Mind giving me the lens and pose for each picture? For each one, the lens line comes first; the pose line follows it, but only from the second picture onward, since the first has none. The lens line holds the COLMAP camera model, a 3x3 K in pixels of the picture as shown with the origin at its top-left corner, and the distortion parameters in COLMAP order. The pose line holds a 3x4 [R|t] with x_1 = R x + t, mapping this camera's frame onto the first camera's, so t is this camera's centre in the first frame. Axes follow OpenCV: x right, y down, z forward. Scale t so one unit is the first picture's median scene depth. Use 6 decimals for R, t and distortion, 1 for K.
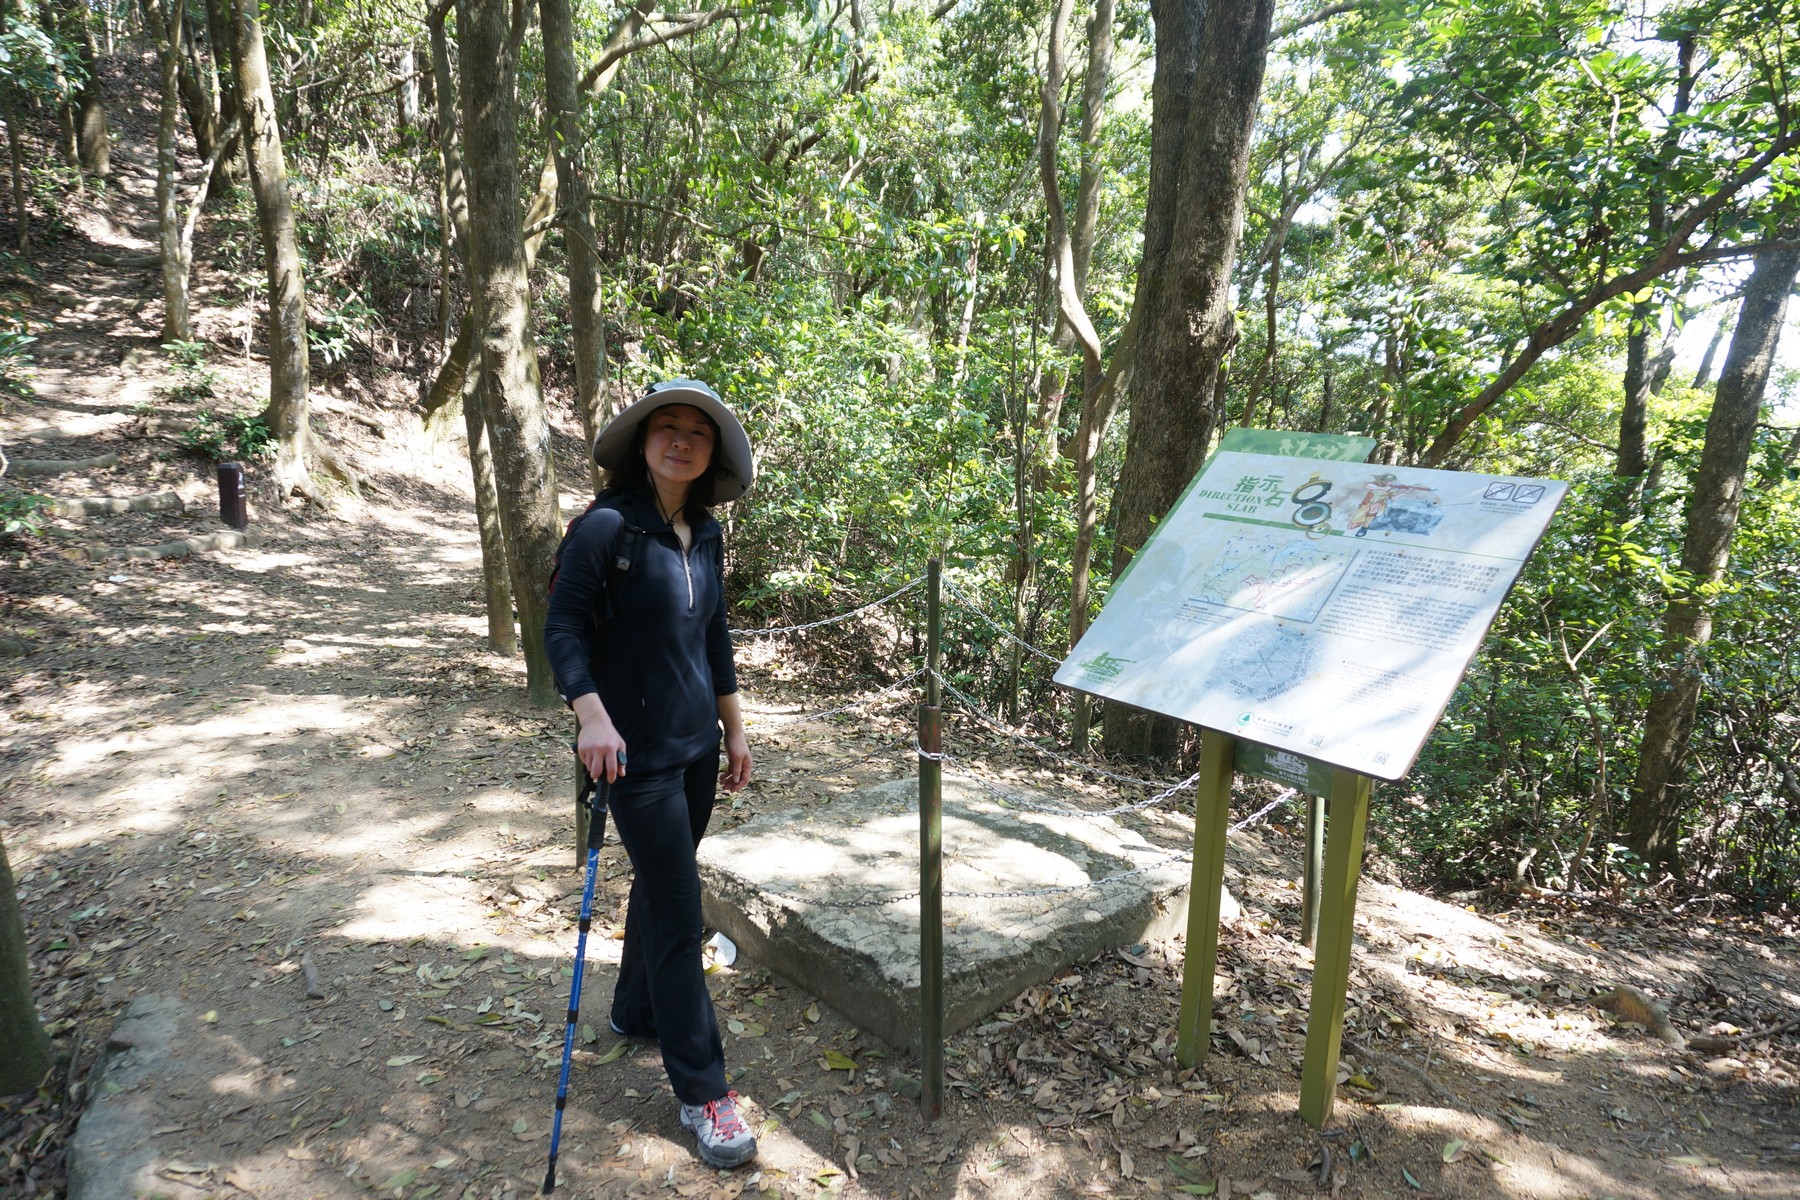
lens RADIAL K [[1209.6, 0, 900.0], [0, 1209.6, 600.0], [0, 0, 1]] dist [-0.063664, 0.037792]
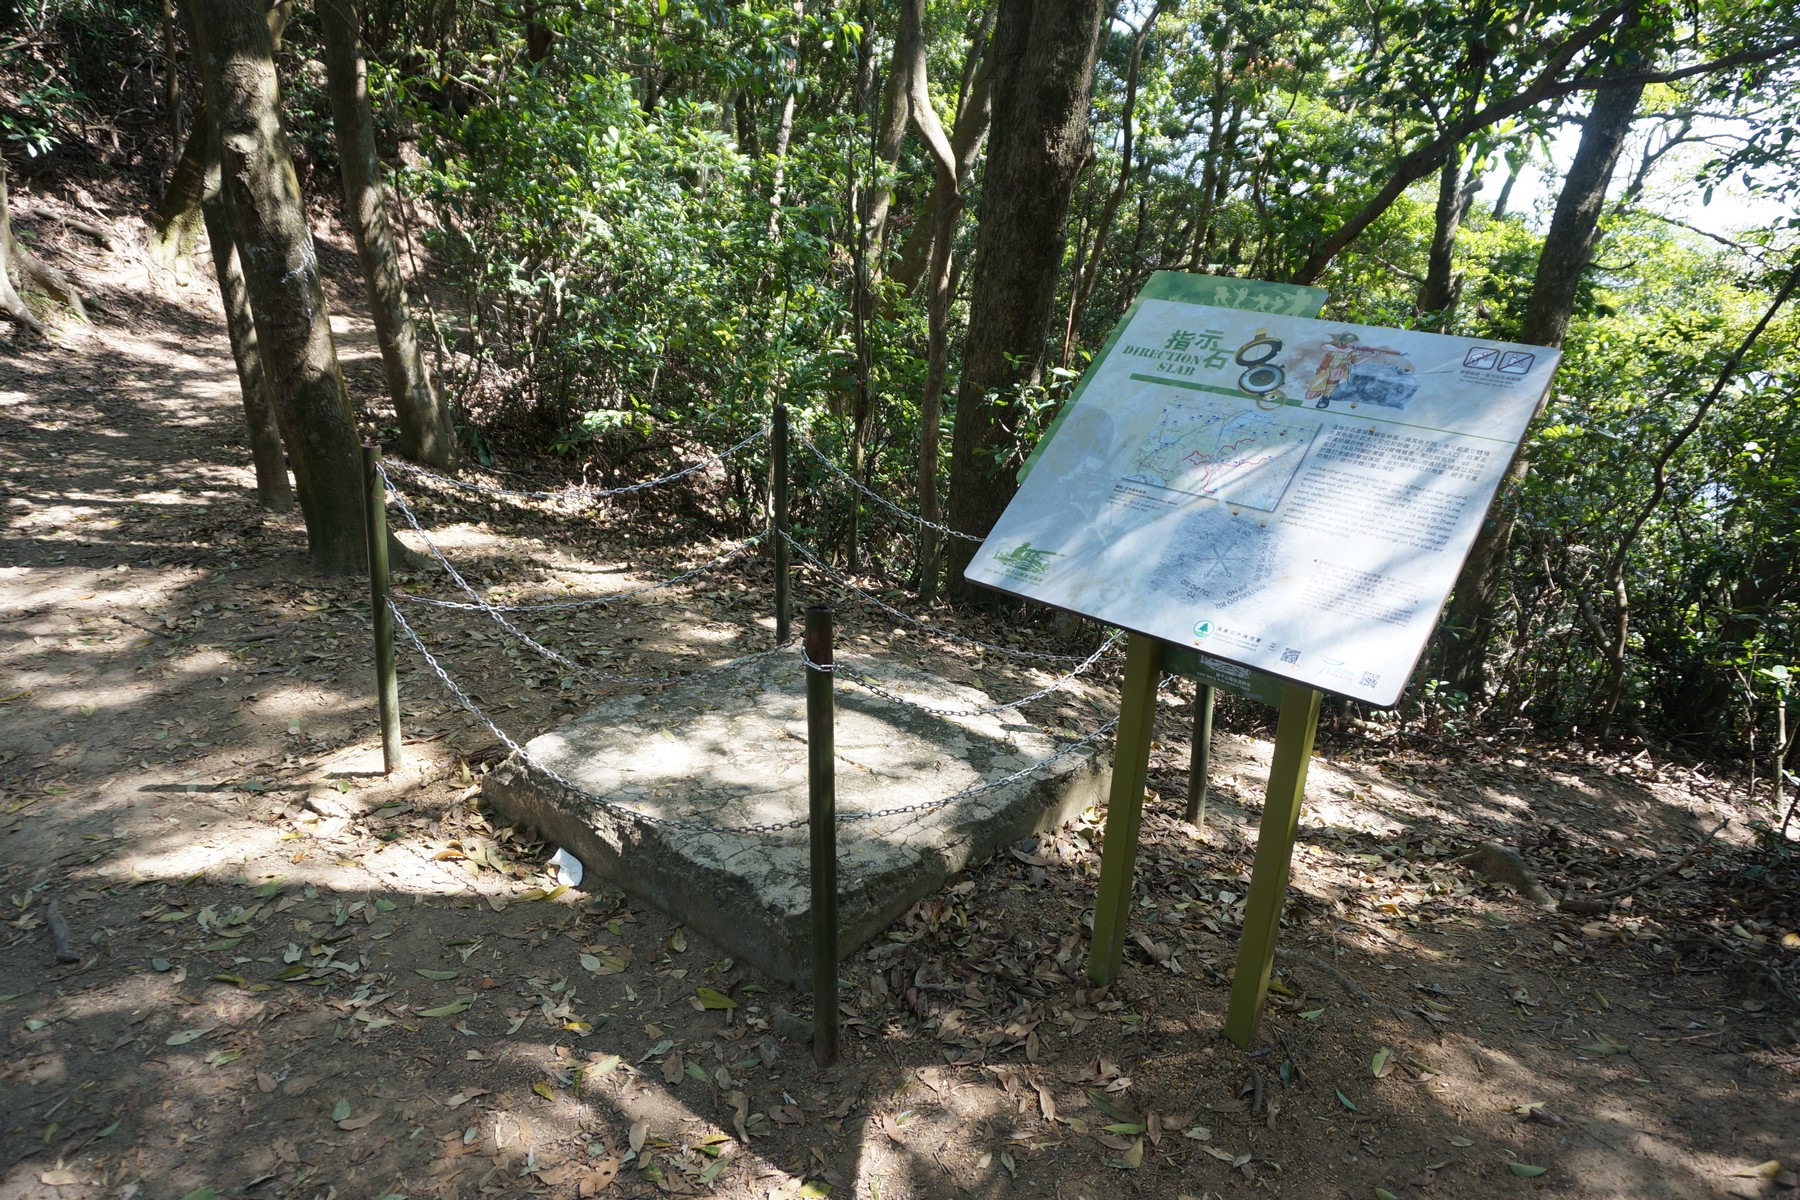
lens RADIAL K [[1209.6, 0, 900.0], [0, 1209.6, 600.0], [0, 0, 1]] dist [-0.063664, 0.037792]
pose [[0.987039, -0.026525, 0.158275, -0.037273], [0.002898, 0.989032, 0.147676, -0.029390], [-0.160456, -0.145303, 0.976289, 0.121431]]
